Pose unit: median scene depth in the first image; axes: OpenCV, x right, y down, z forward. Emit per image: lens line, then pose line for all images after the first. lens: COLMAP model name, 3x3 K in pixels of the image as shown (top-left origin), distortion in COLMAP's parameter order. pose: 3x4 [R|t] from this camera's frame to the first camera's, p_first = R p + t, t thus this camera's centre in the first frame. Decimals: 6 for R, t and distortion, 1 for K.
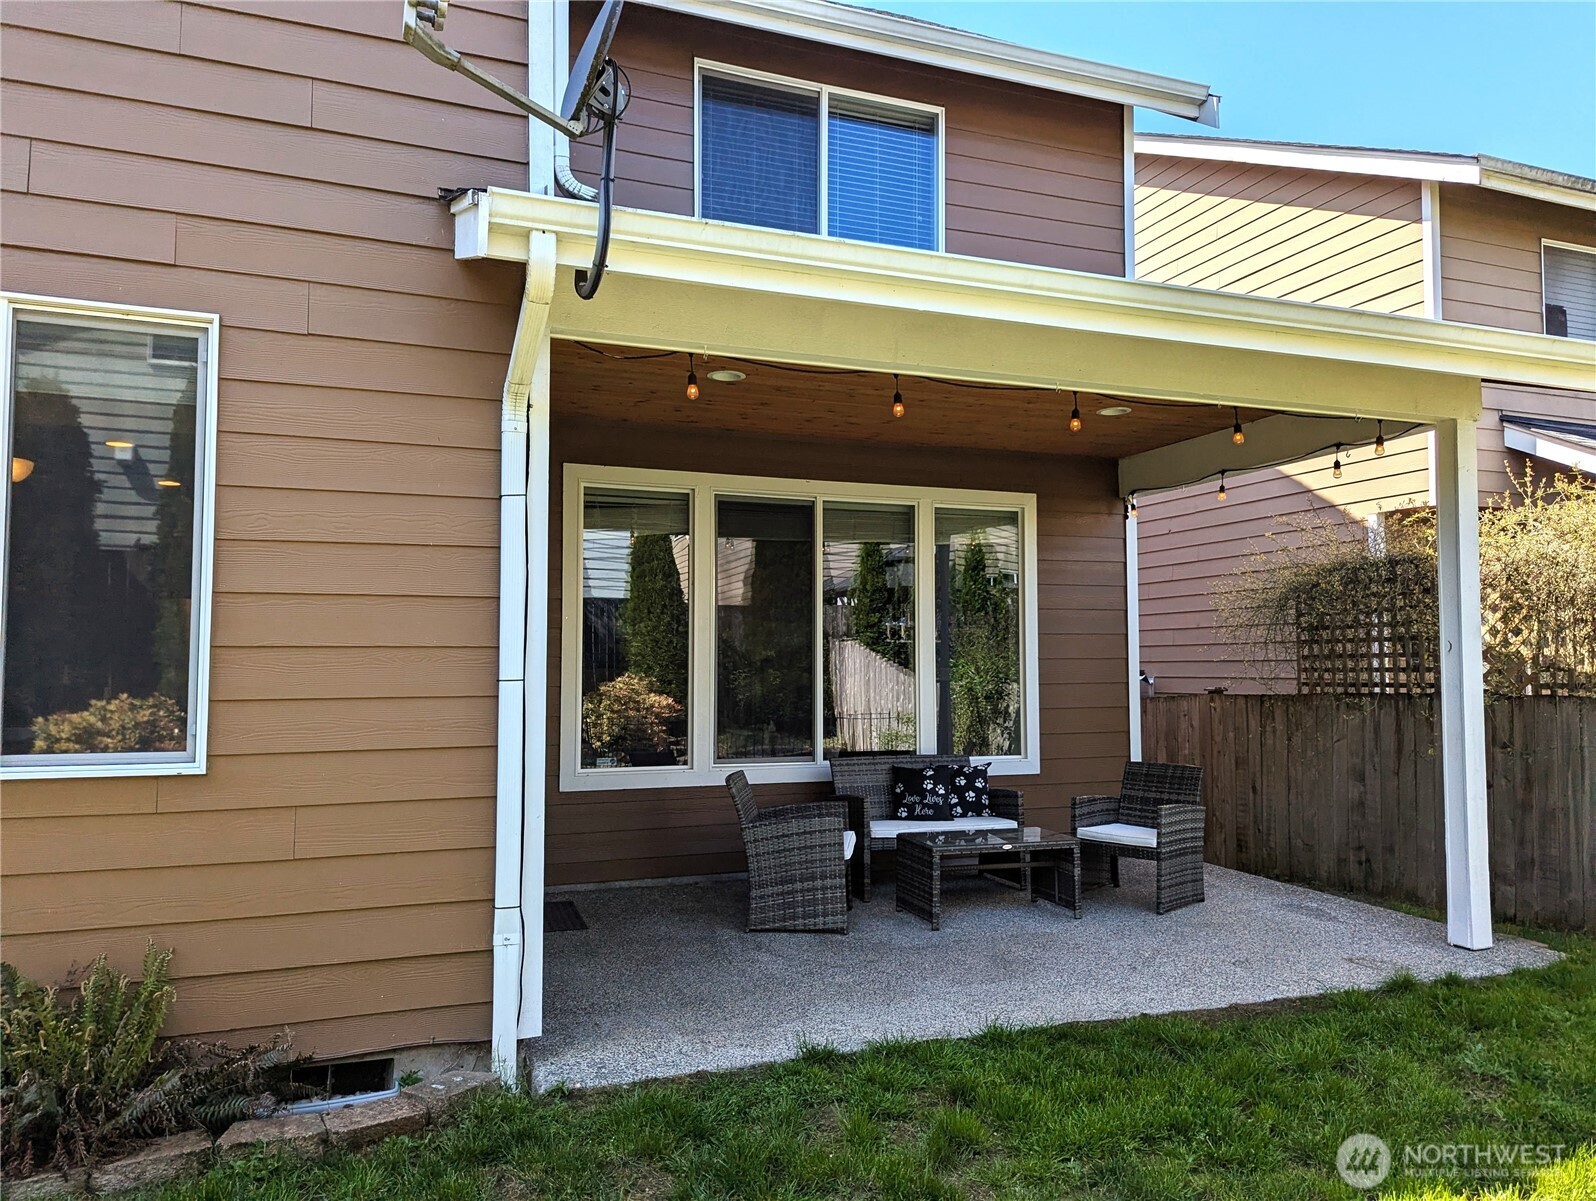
lens RADIAL K [[1117.3, 0, 793.9], [0, 1117.3, 613.7], [0, 0, 1]] dist [0.053007, -0.001764]
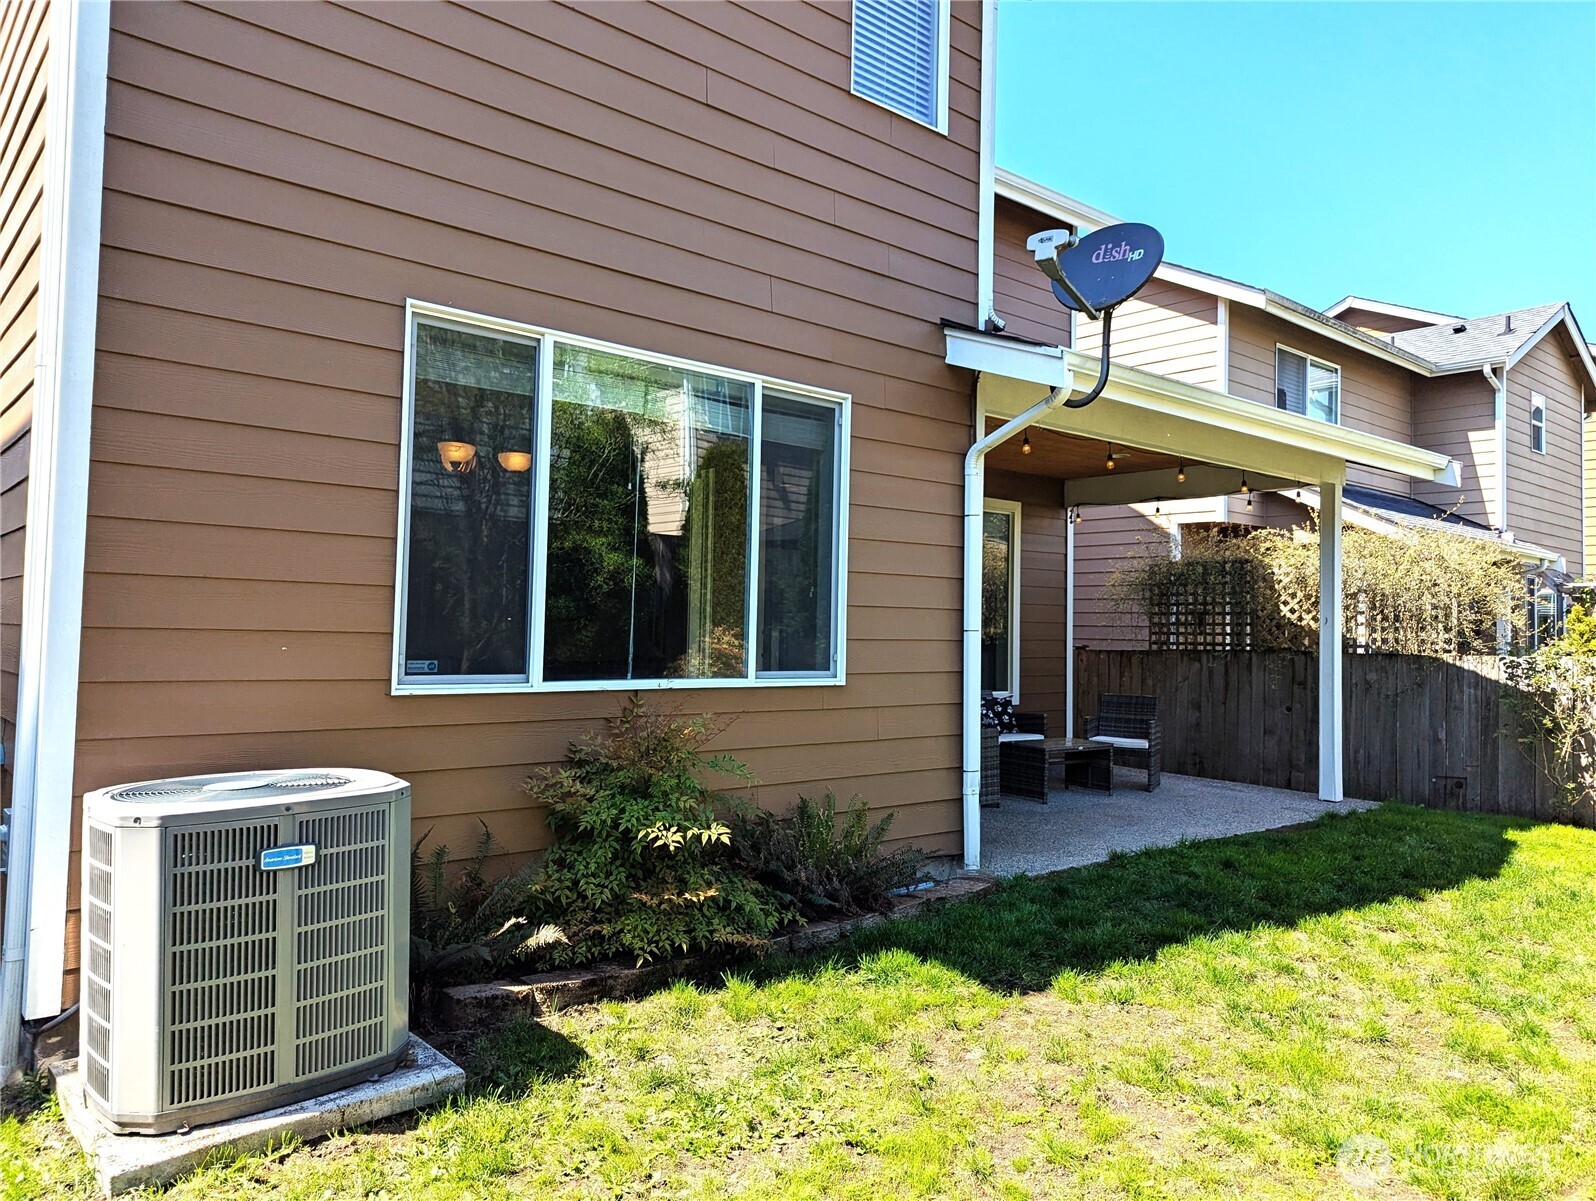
lens RADIAL K [[1112.5, 0, 798.0], [0, 1112.5, 600.5], [0, 0, 1]] dist [0.060112, -0.049624]
pose [[0.940931, 0.028772, 0.337374, -0.566062], [-0.037483, 0.999110, 0.019333, -0.003118], [-0.336518, -0.030837, 0.941172, -0.228111]]
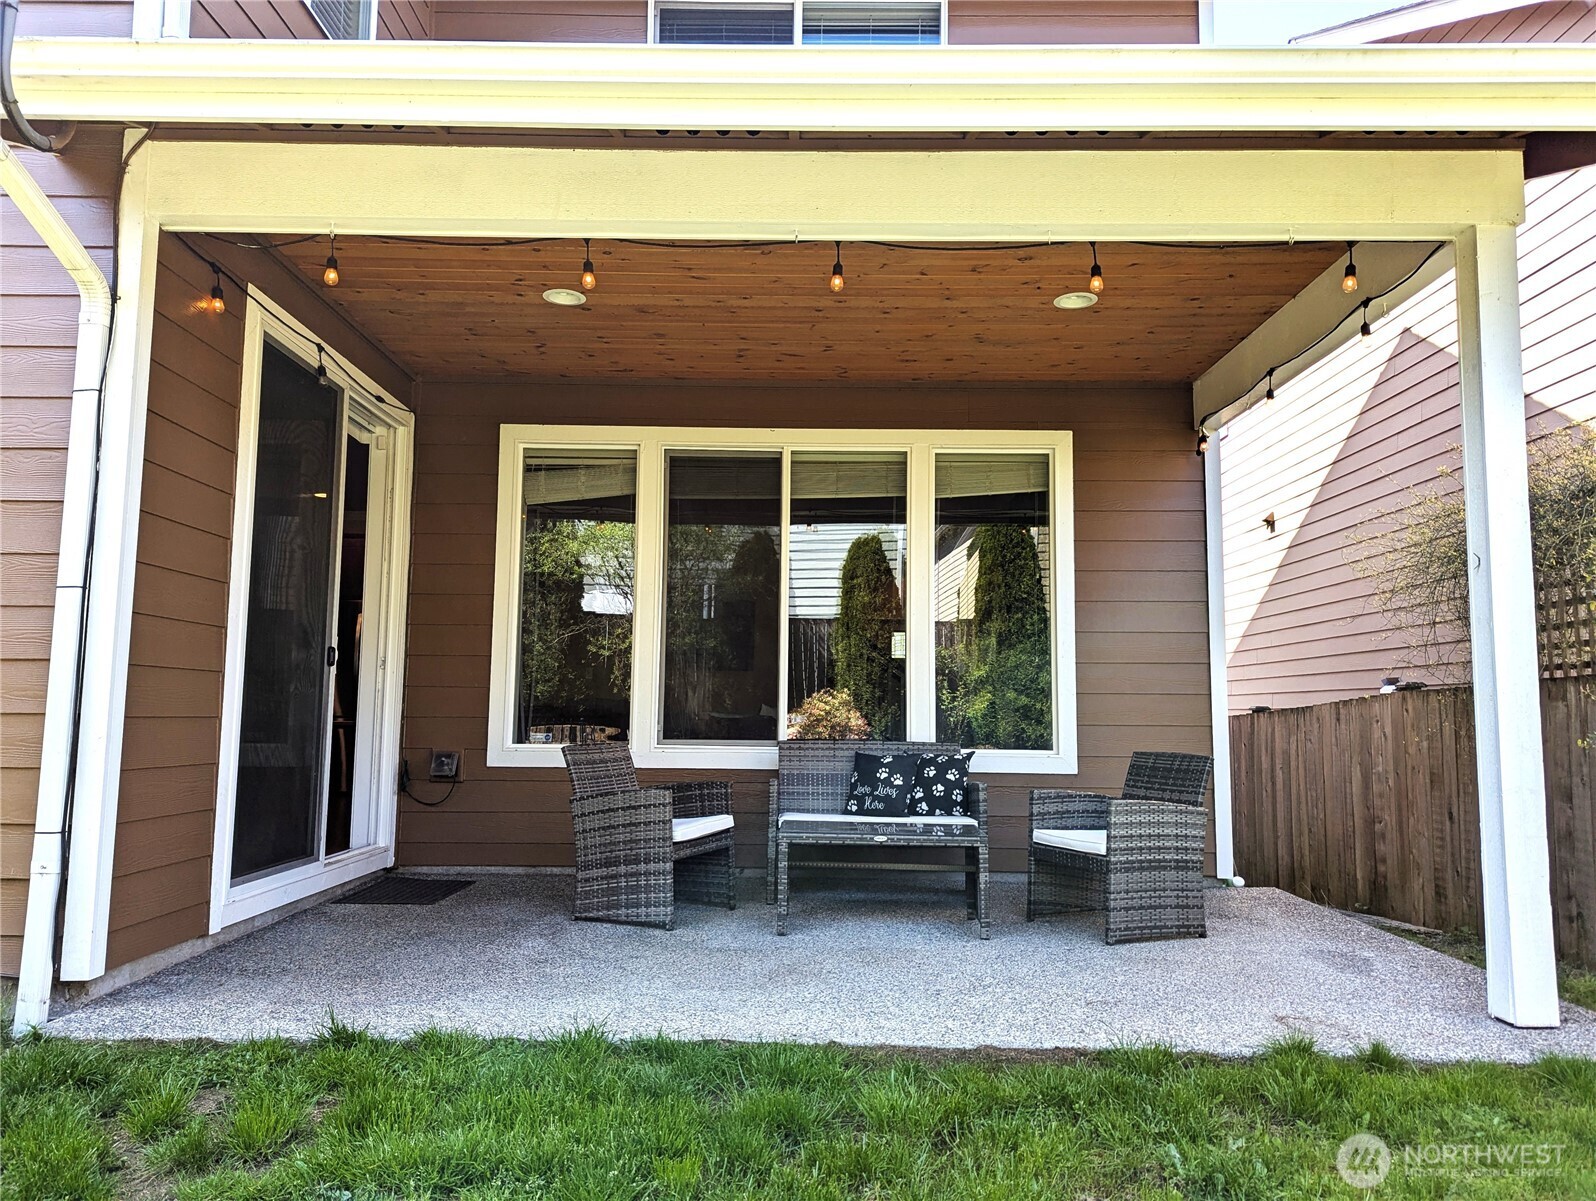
lens RADIAL K [[1112.5, 0, 798.0], [0, 1112.5, 600.5], [0, 0, 1]] dist [0.060112, -0.049624]
pose [[0.933540, -0.026060, -0.357524, 0.357708], [0.005401, 0.998263, -0.058659, 0.071543], [0.358432, 0.052829, 0.932060, 0.193741]]
